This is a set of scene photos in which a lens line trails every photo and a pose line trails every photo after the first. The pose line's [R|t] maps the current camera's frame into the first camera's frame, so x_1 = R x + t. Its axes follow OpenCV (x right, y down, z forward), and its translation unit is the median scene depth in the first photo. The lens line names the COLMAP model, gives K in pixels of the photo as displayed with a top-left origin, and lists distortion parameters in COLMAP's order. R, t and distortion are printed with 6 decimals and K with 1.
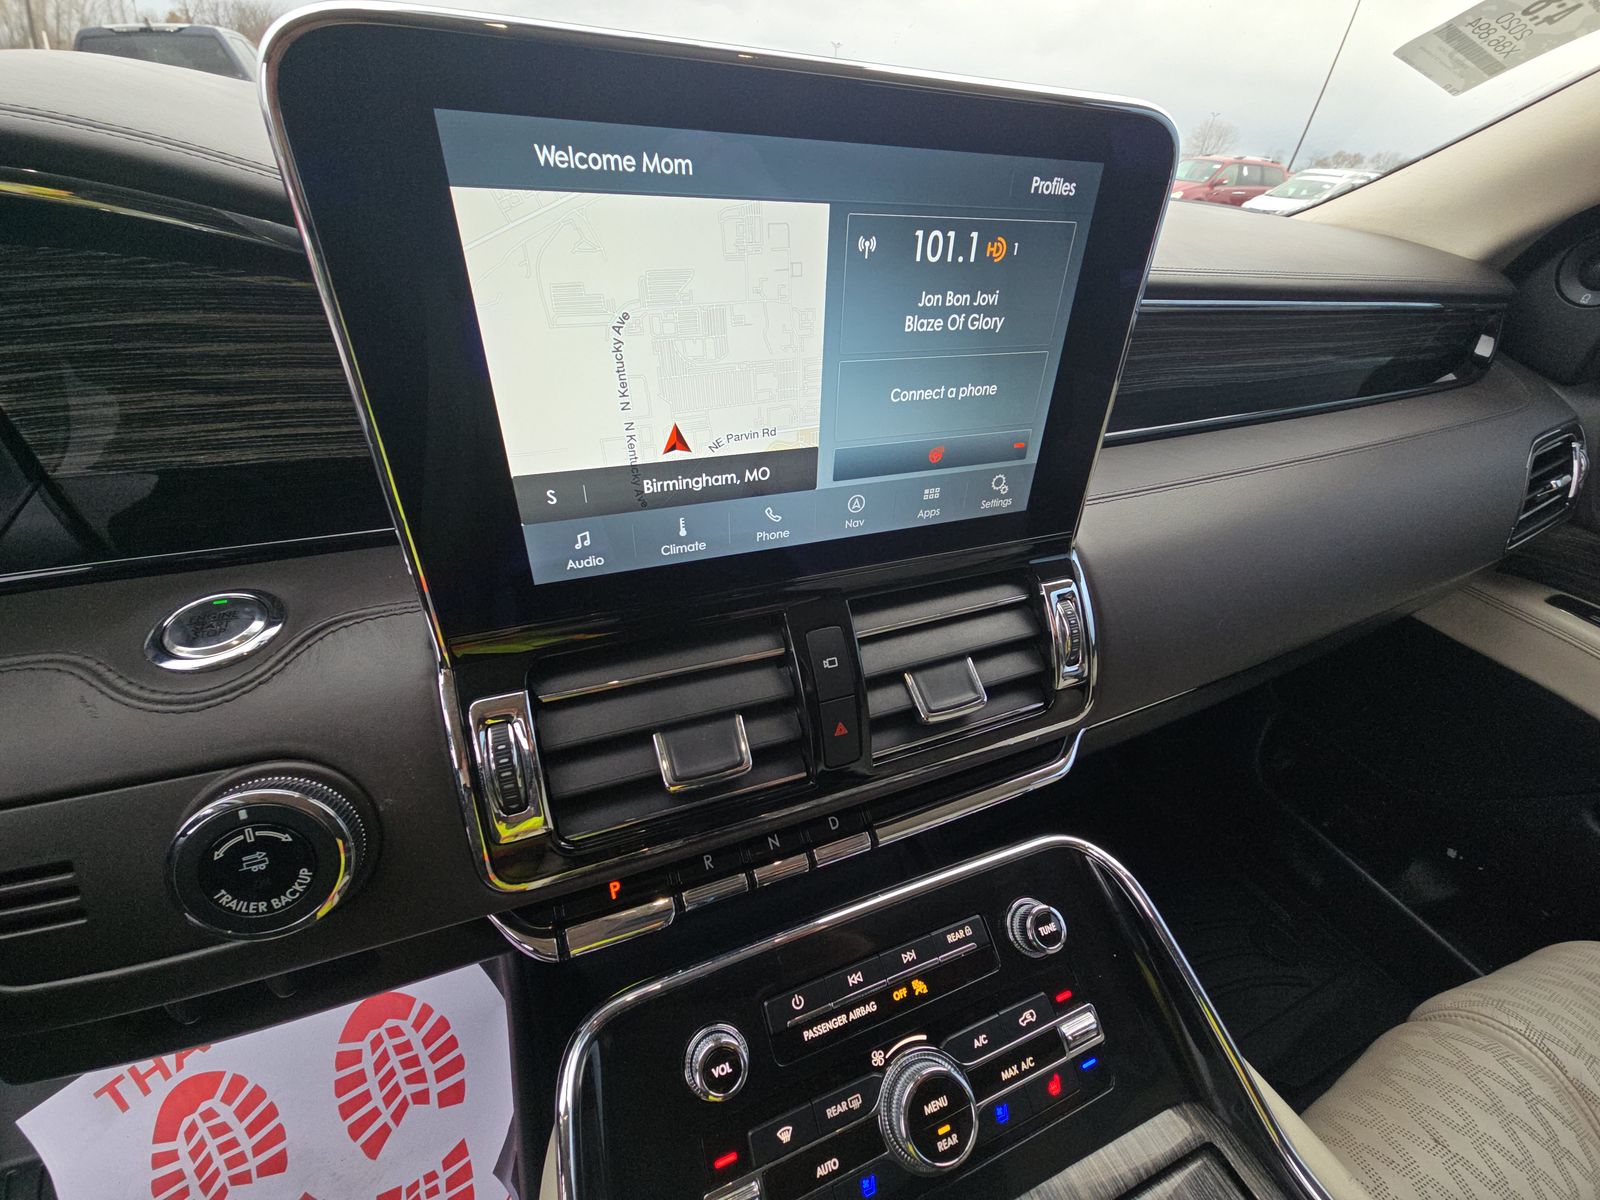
lens RADIAL K [[648.8, 0, 810.9], [0, 648.8, 603.5], [0, 0, 1]] dist [-0.003177, -0.002307]
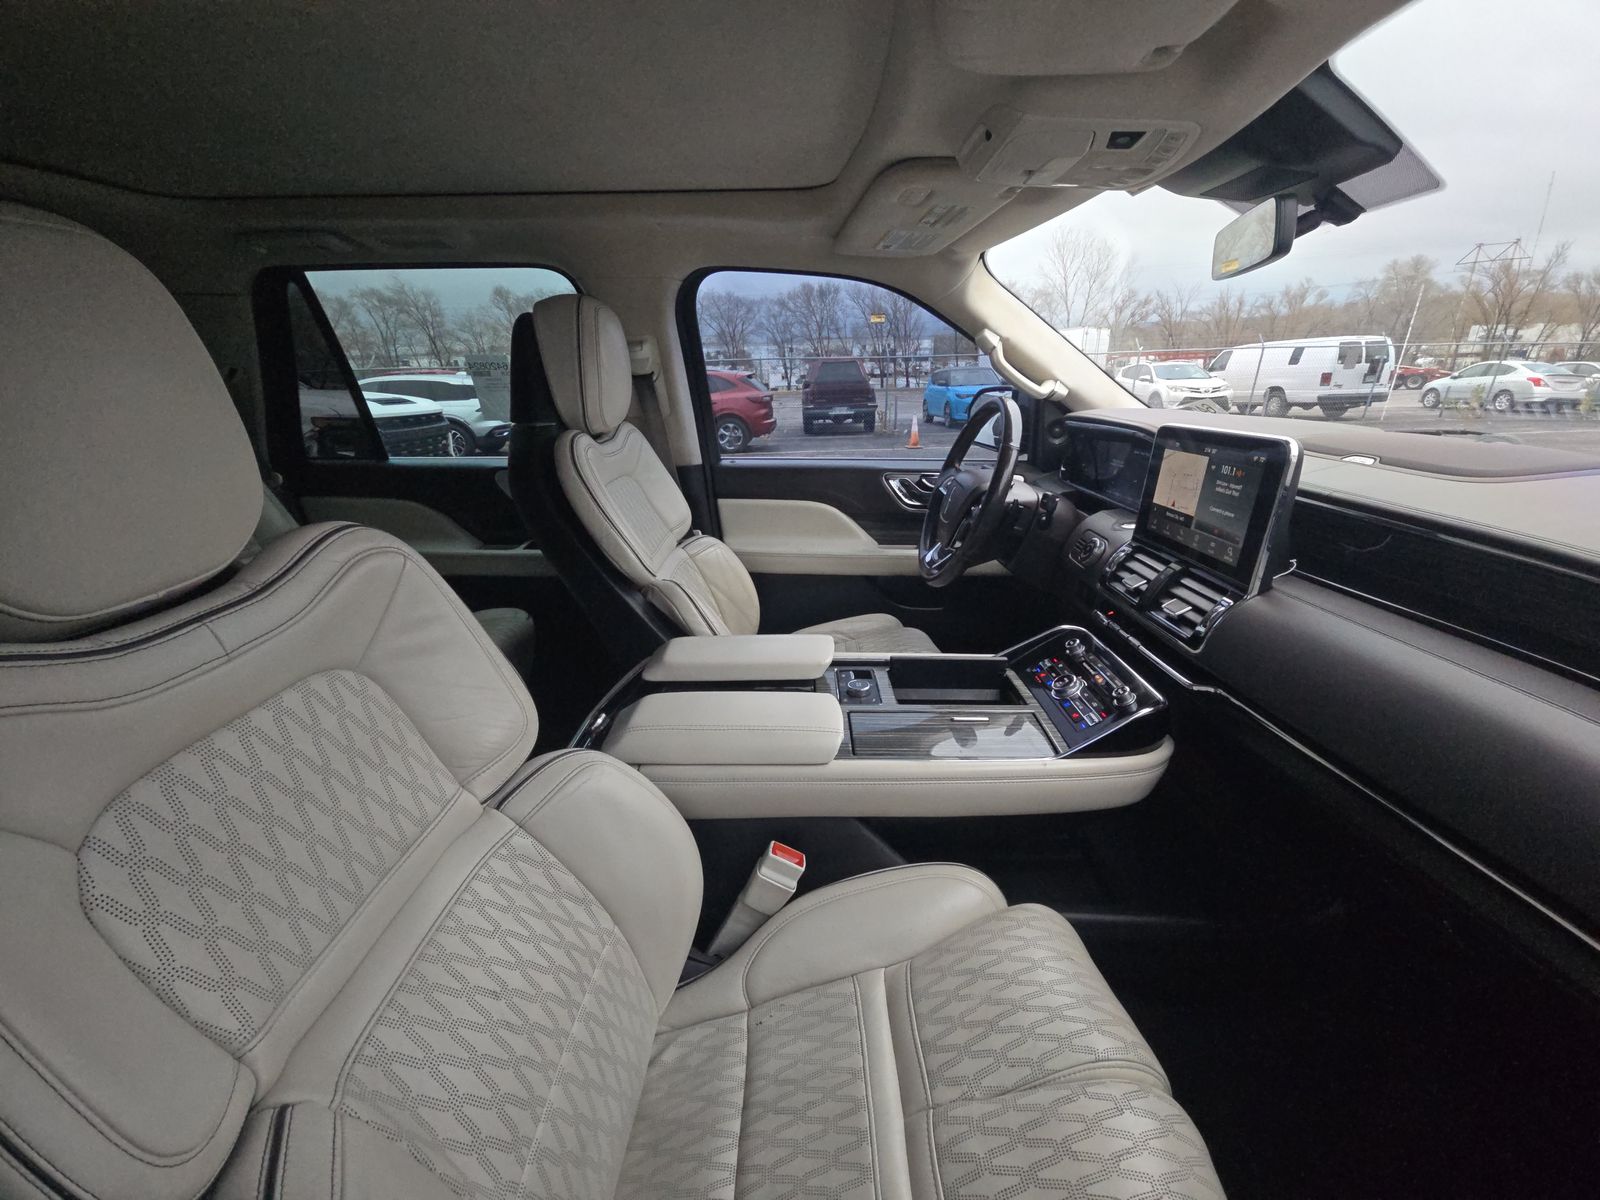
lens RADIAL K [[648.8, 0, 796.7], [0, 648.8, 595.0], [0, 0, 1]] dist [-0.003177, -0.002307]
pose [[-0.386475, 0.241627, -0.890086, 3.386373], [-0.529191, 0.732314, 0.428571, -0.245986], [0.755377, 0.636657, -0.155155, 0.156550]]
